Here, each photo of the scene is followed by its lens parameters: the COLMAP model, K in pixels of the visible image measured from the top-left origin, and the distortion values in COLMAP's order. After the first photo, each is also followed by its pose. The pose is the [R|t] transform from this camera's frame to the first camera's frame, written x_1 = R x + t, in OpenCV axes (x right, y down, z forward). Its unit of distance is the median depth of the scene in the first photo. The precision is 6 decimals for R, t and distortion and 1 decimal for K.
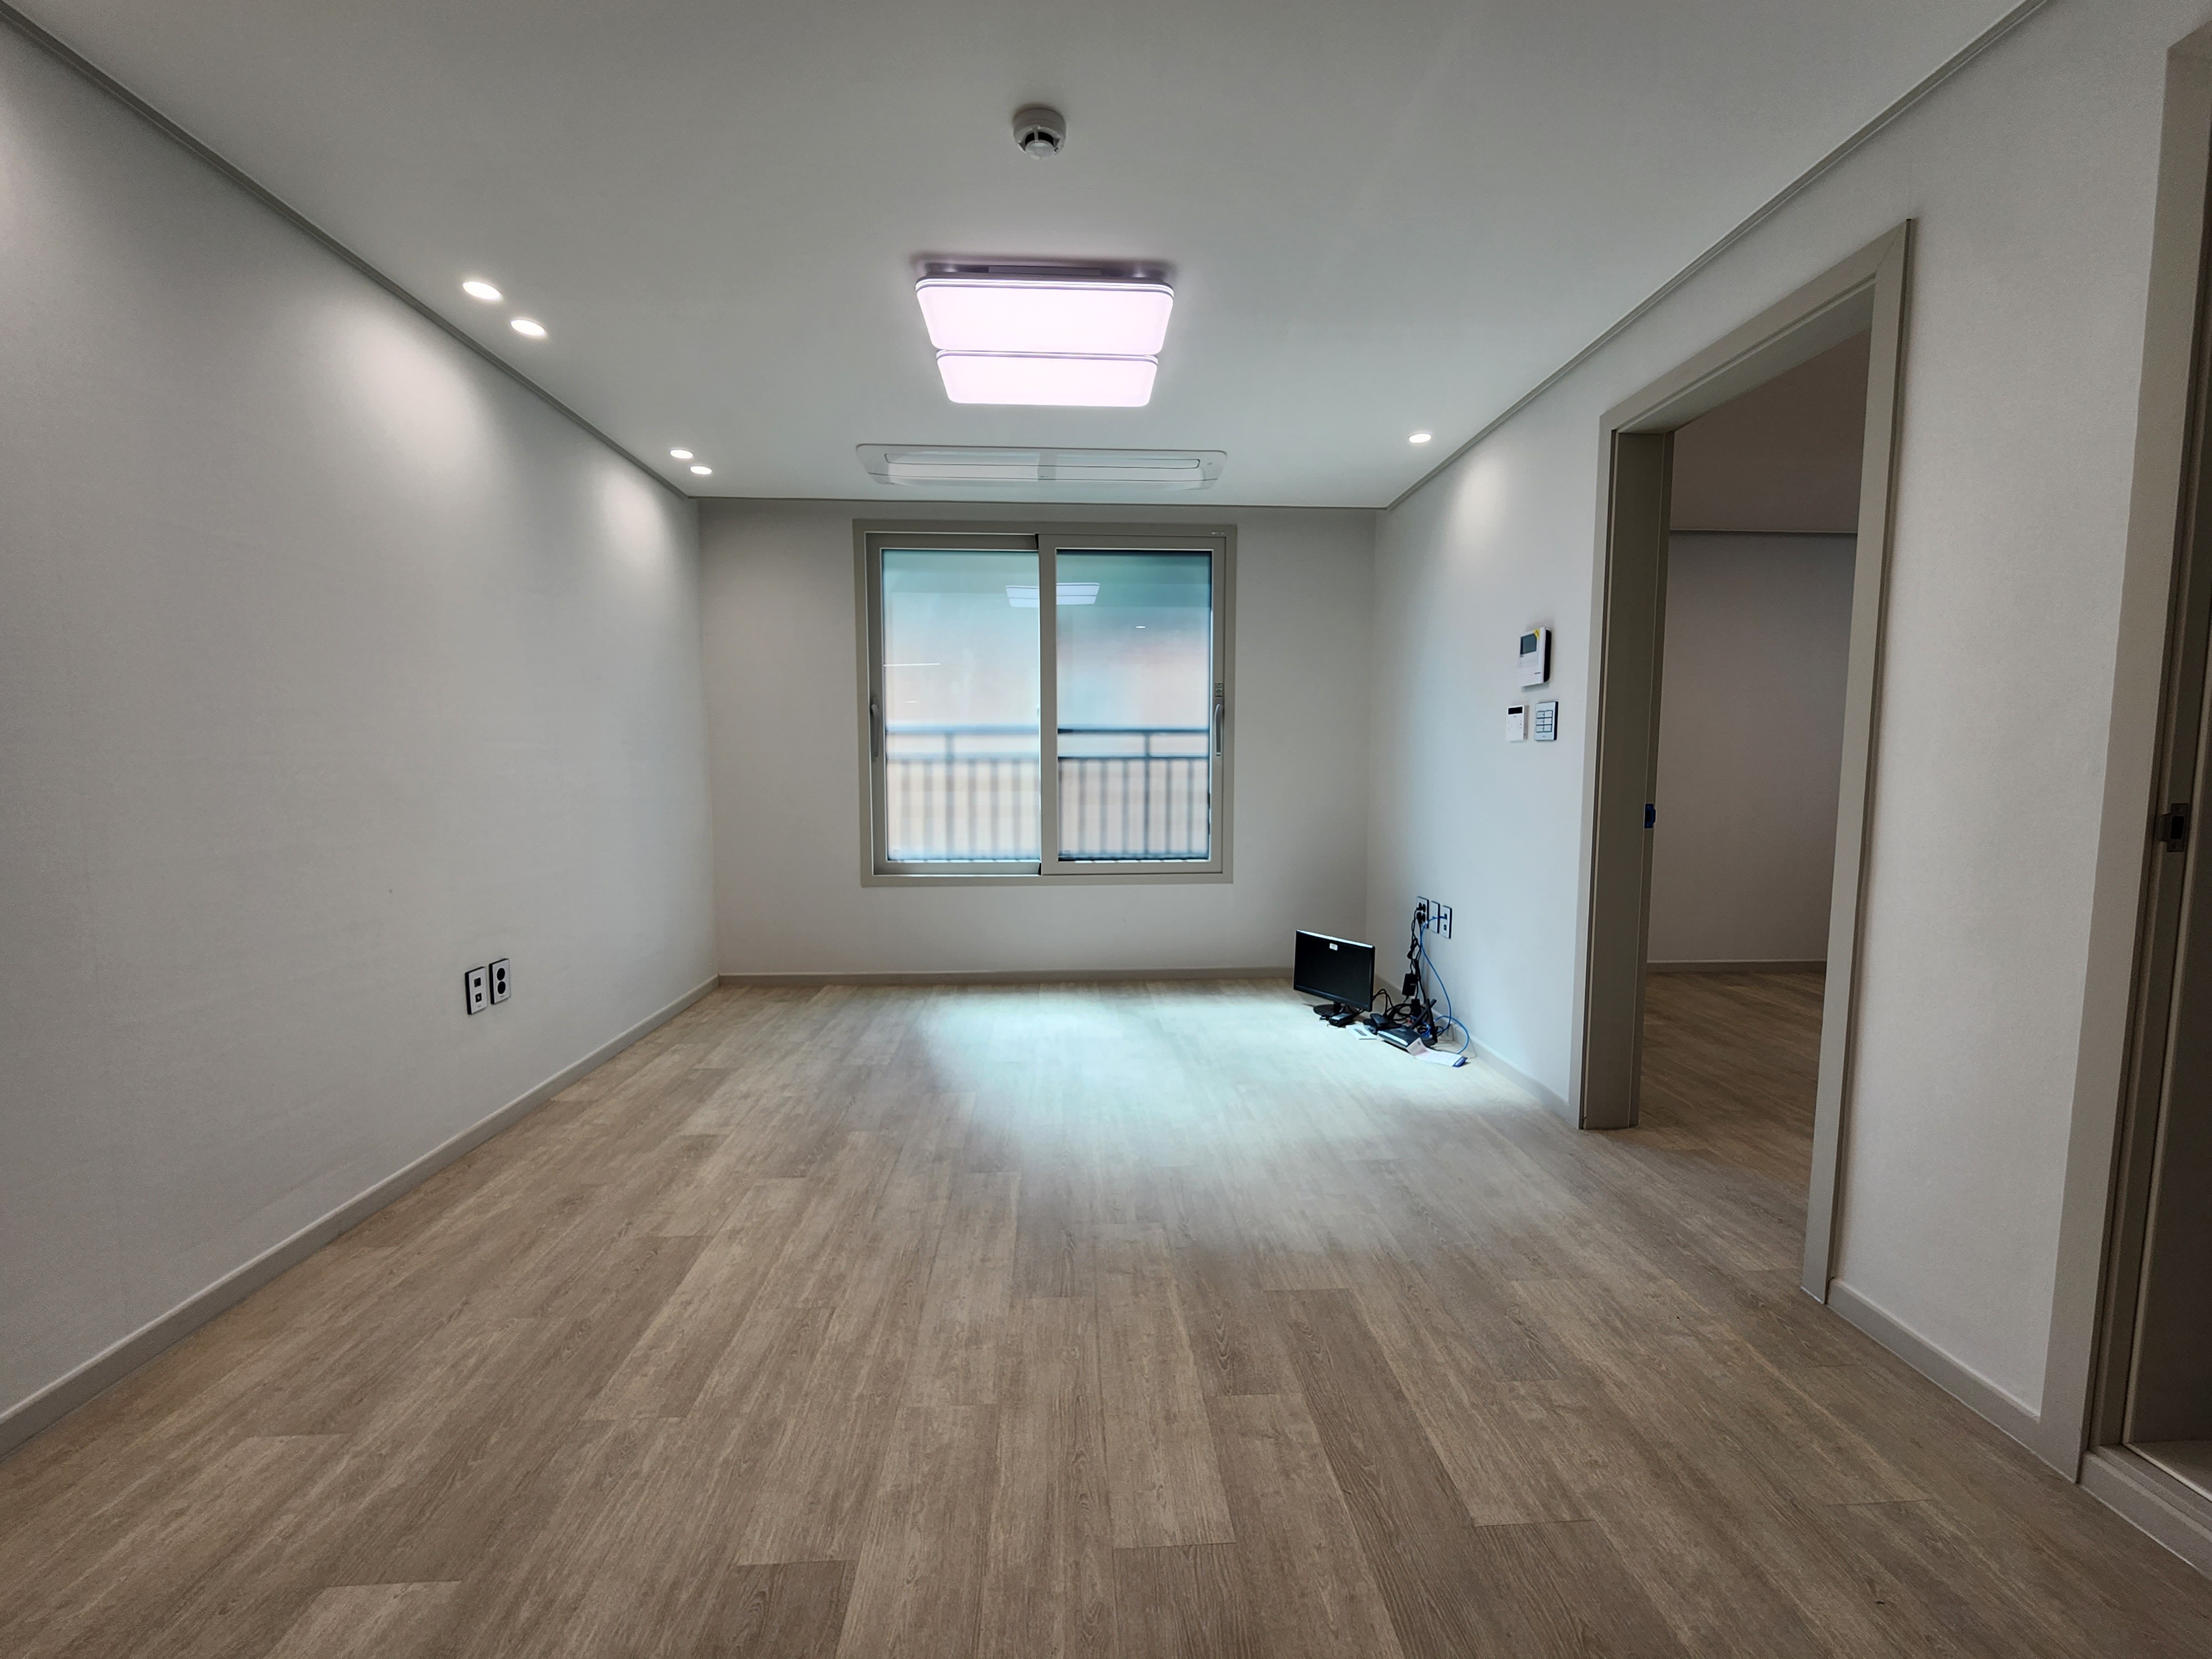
lens RADIAL K [[904.1, 0, 1109.0], [0, 904.1, 846.9], [0, 0, 1]] dist [-0.000485, -0.000328]
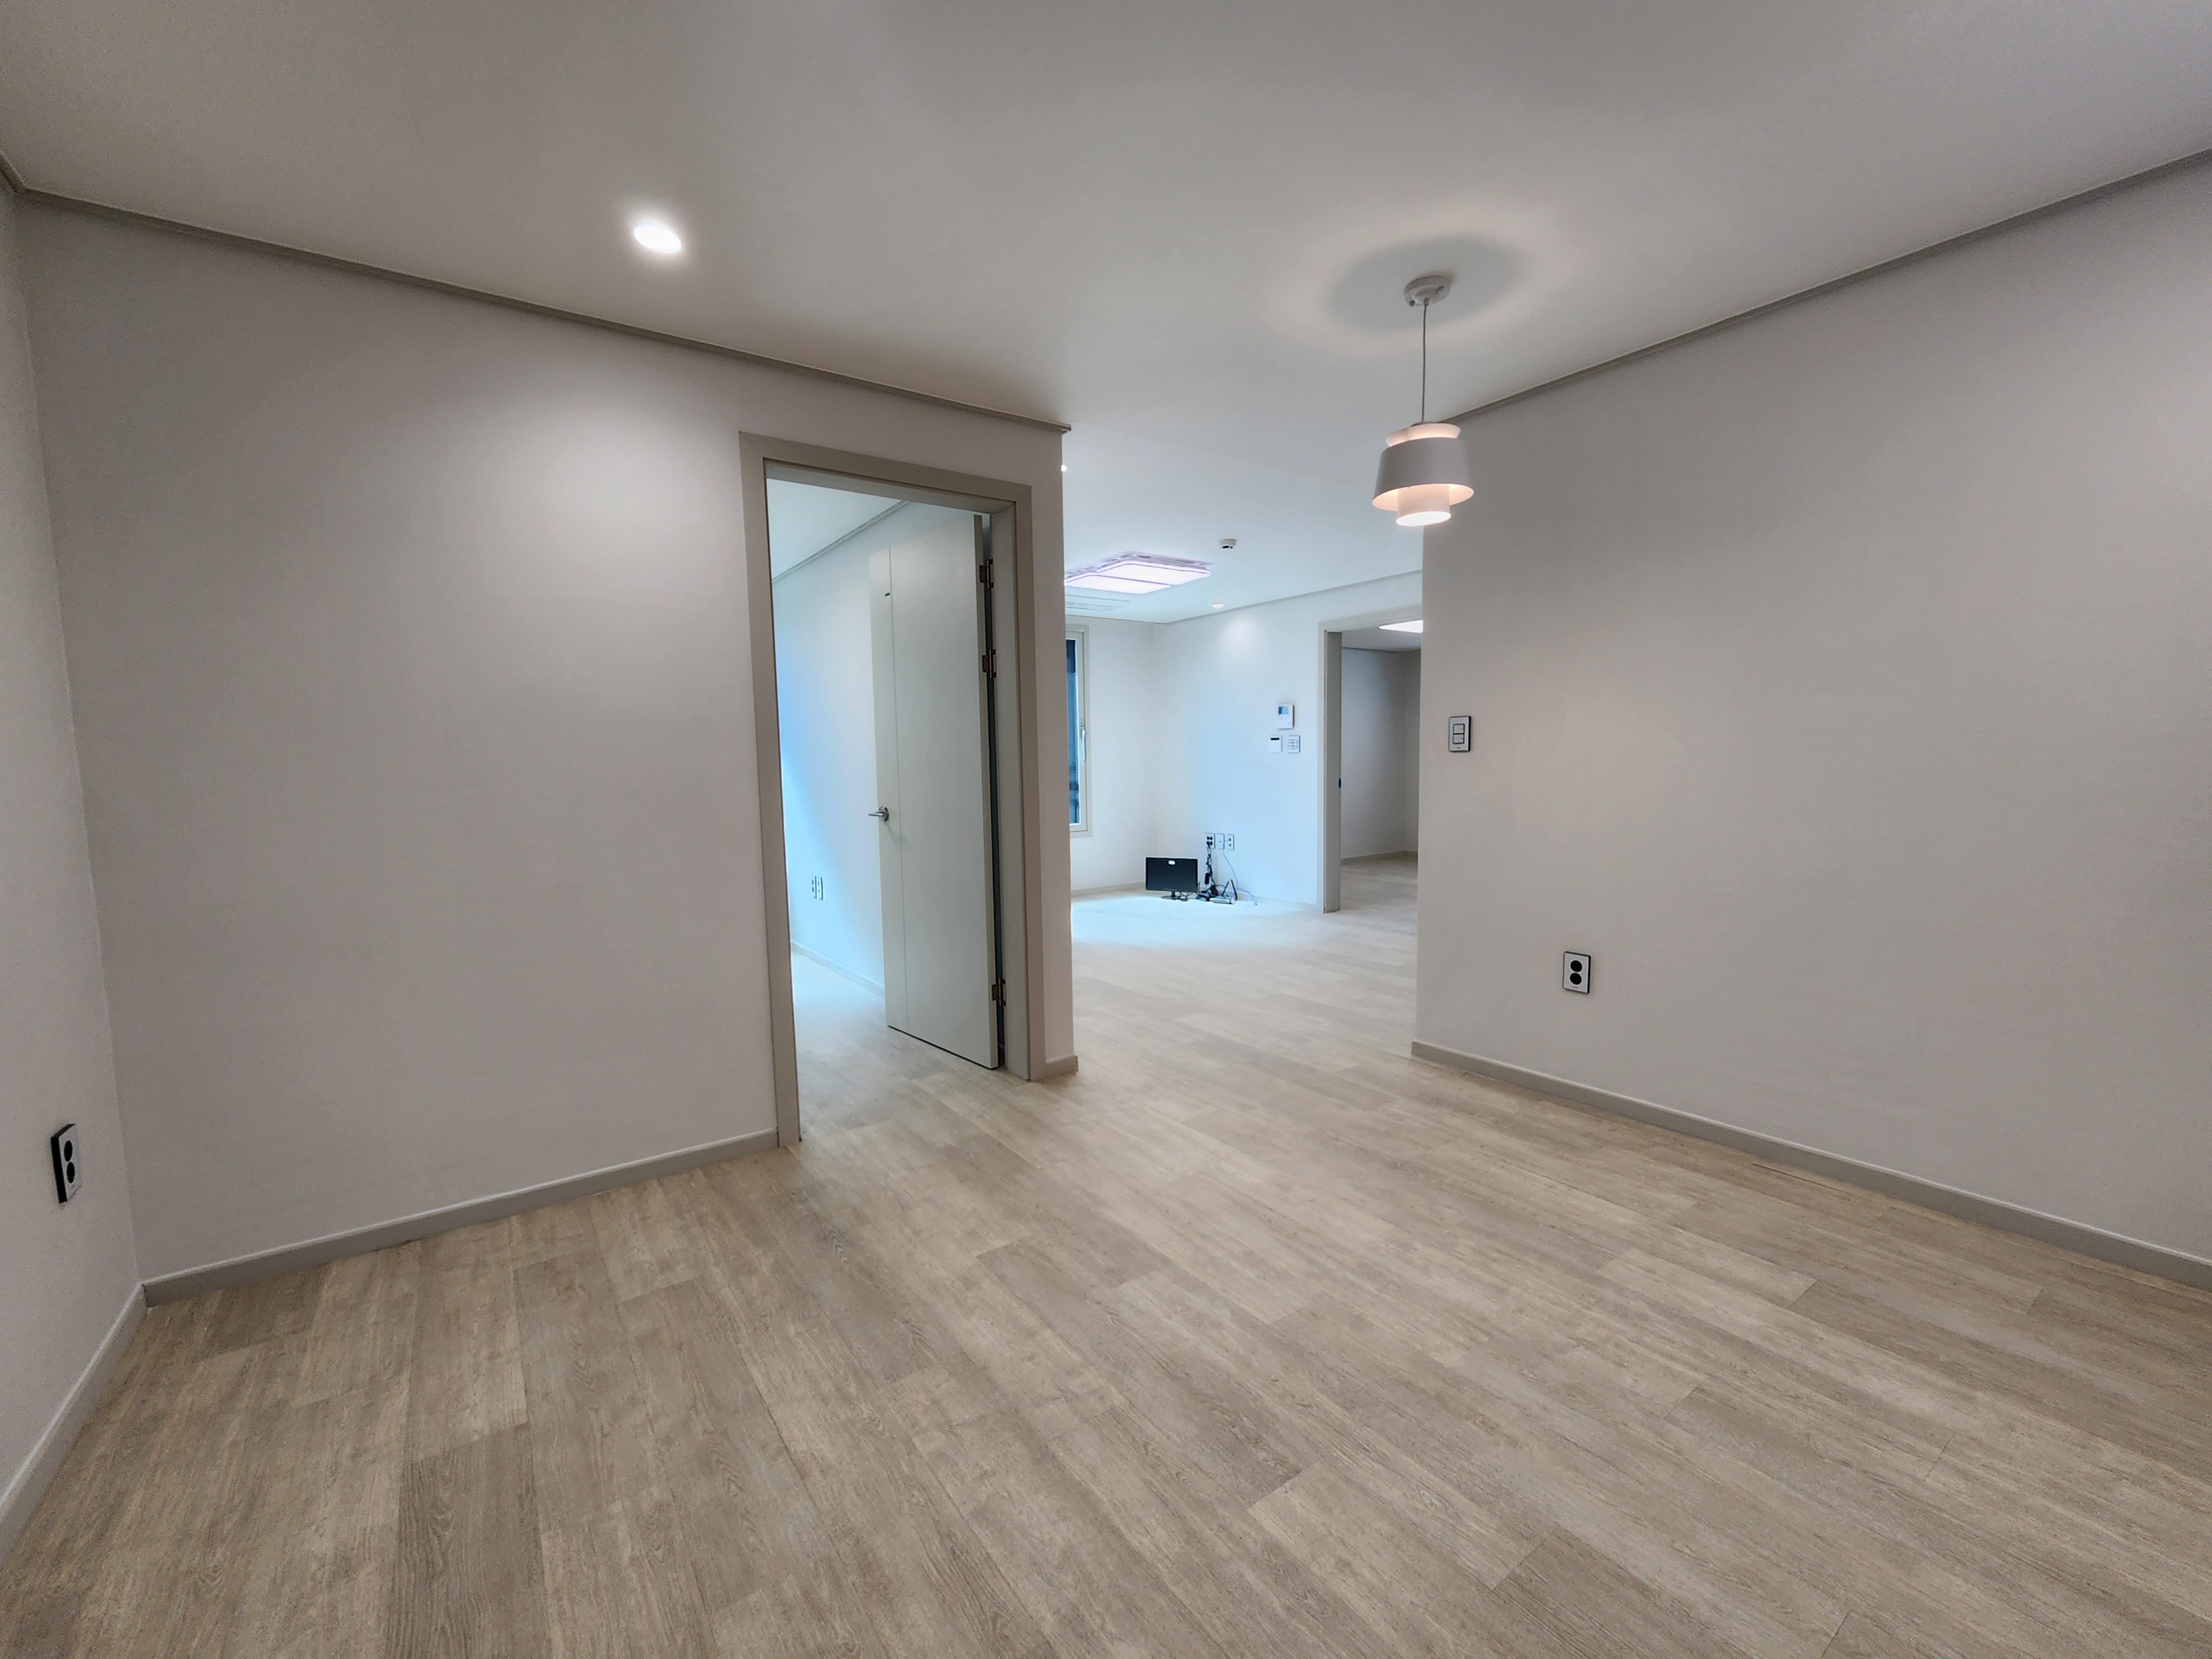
lens RADIAL K [[912.6, 0, 1106.0], [0, 912.6, 829.5], [0, 0, 1]] dist [-0.002434, -0.000158]
pose [[0.847373, -0.059244, 0.527682, -1.356513], [0.069897, 0.997554, -0.000246, 0.053608], [-0.526377, 0.037092, 0.849442, -0.843658]]
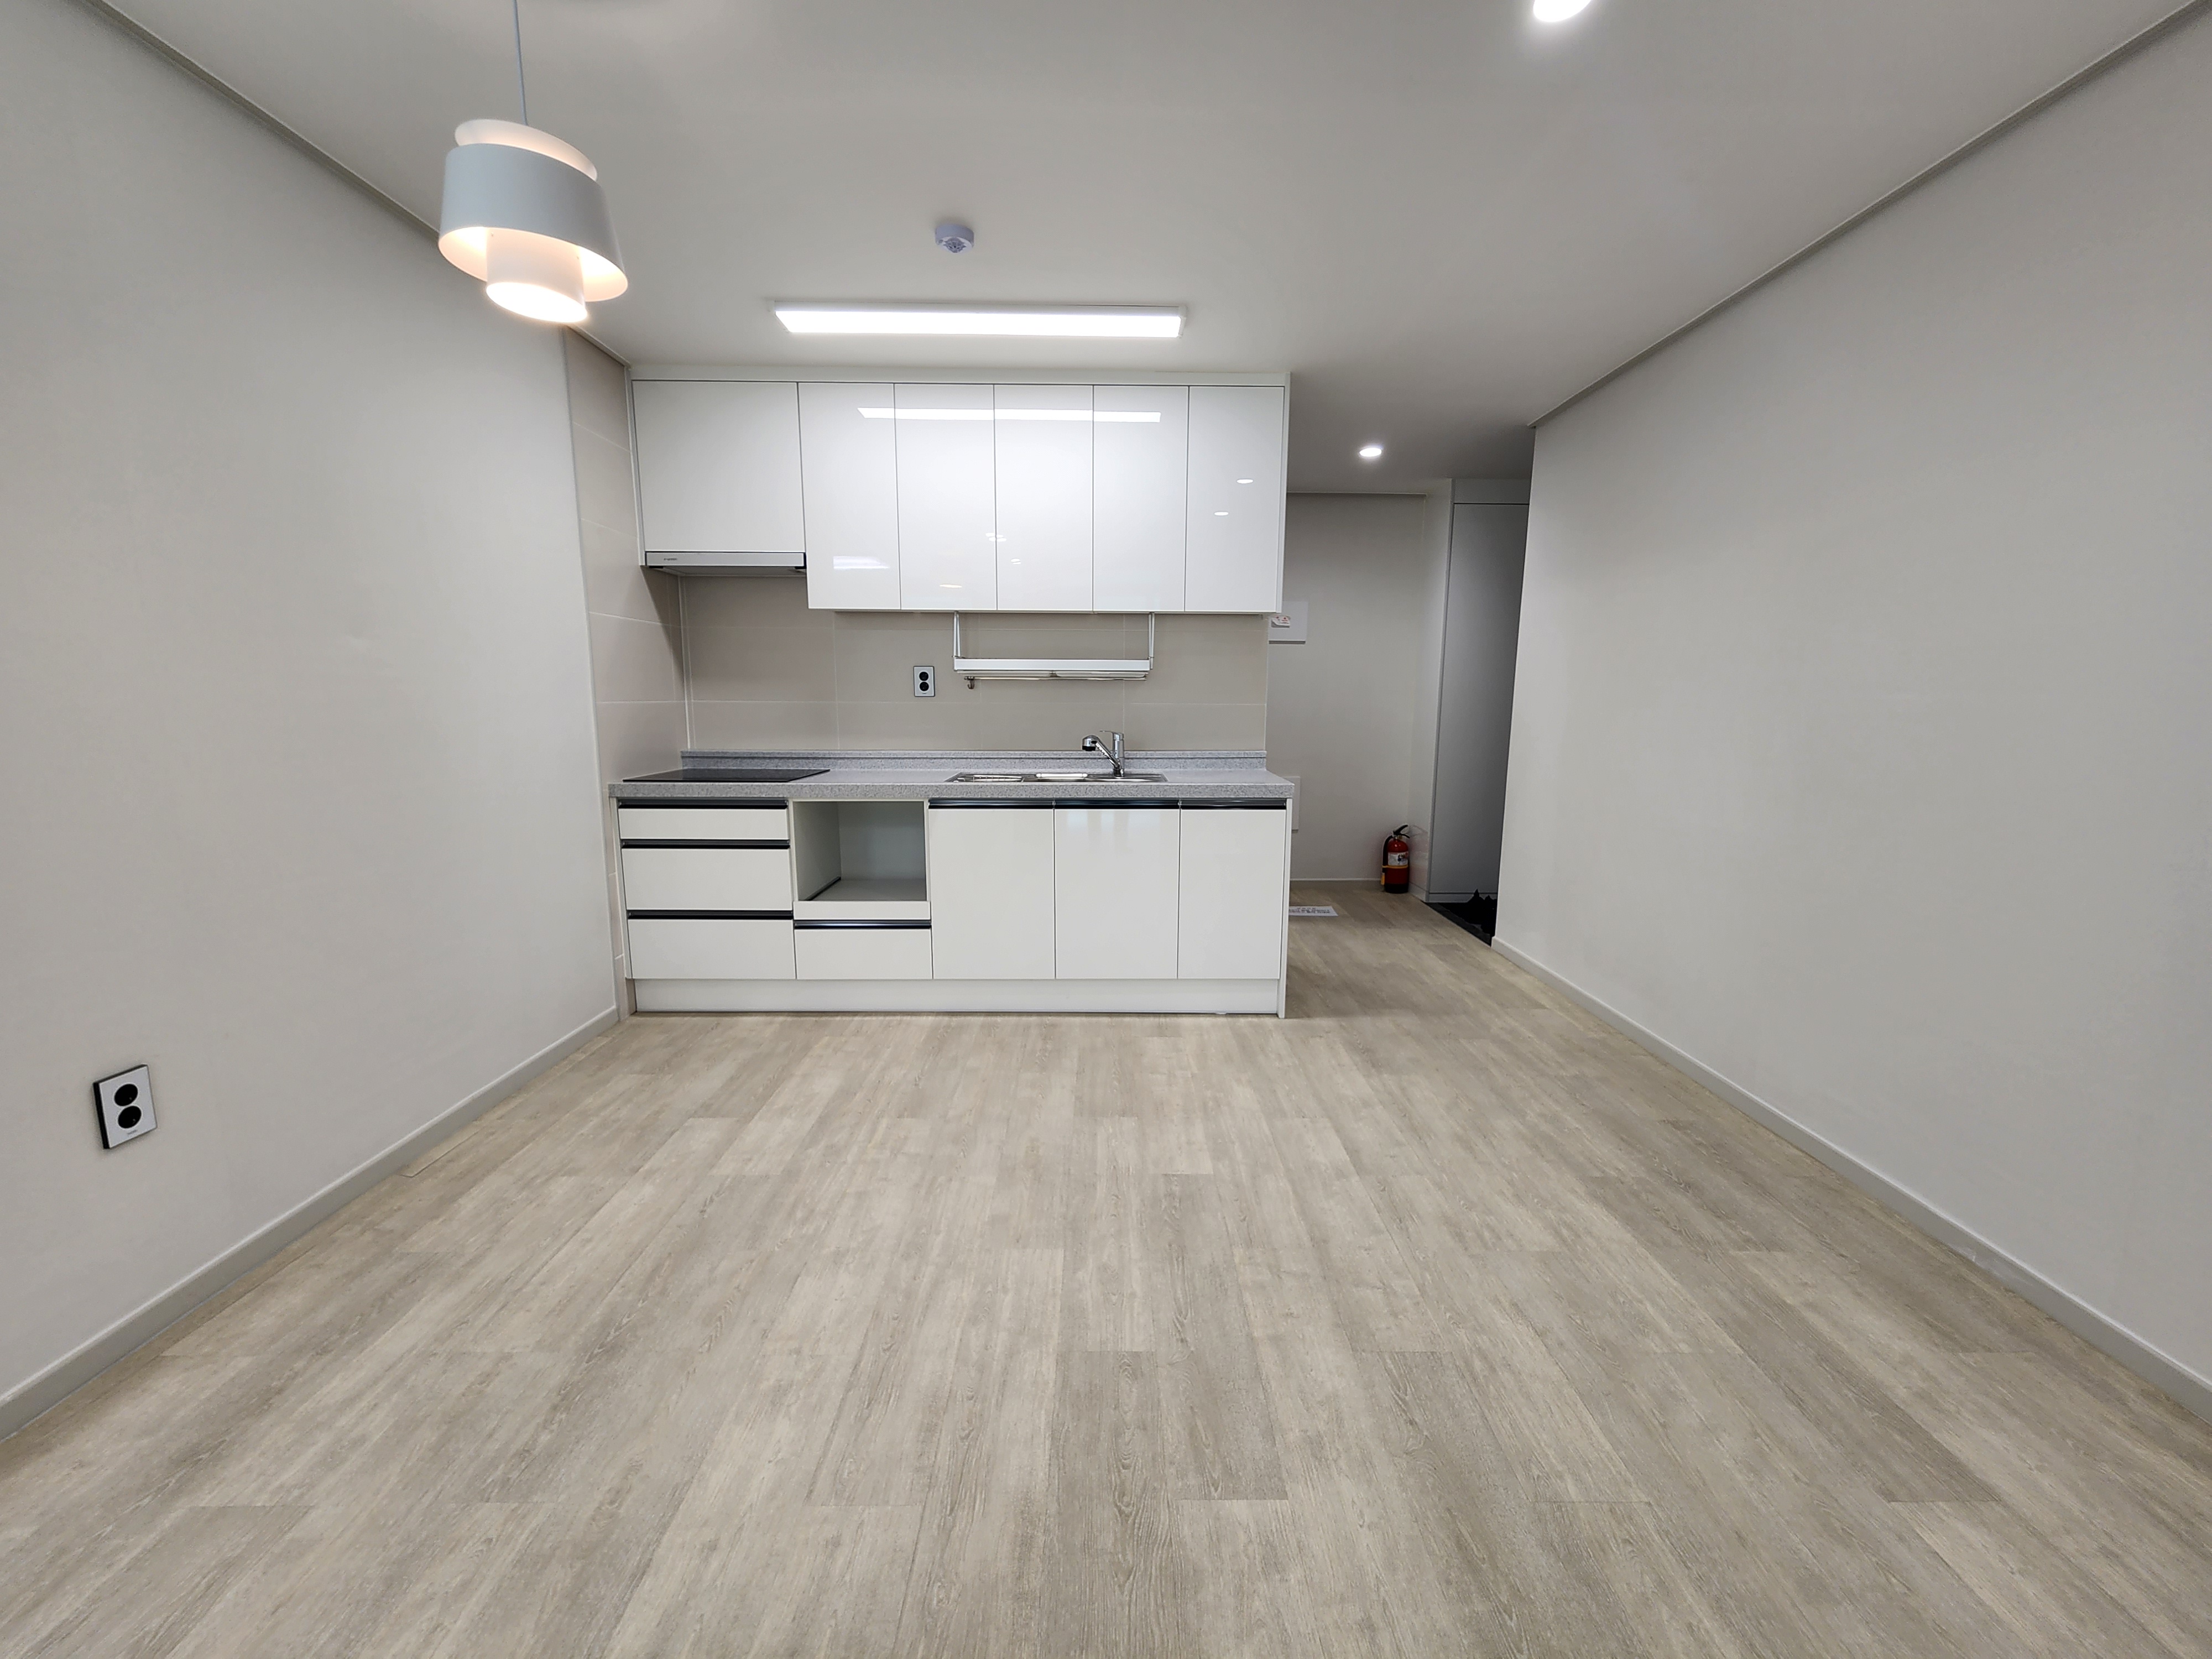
lens RADIAL K [[904.1, 0, 1109.0], [0, 904.1, 846.9], [0, 0, 1]] dist [-0.000485, -0.000328]
pose [[-0.998875, -0.015992, 0.044632, -0.944239], [-0.004007, 0.966503, 0.256623, -0.063093], [-0.047241, 0.256156, -0.965481, 0.385295]]
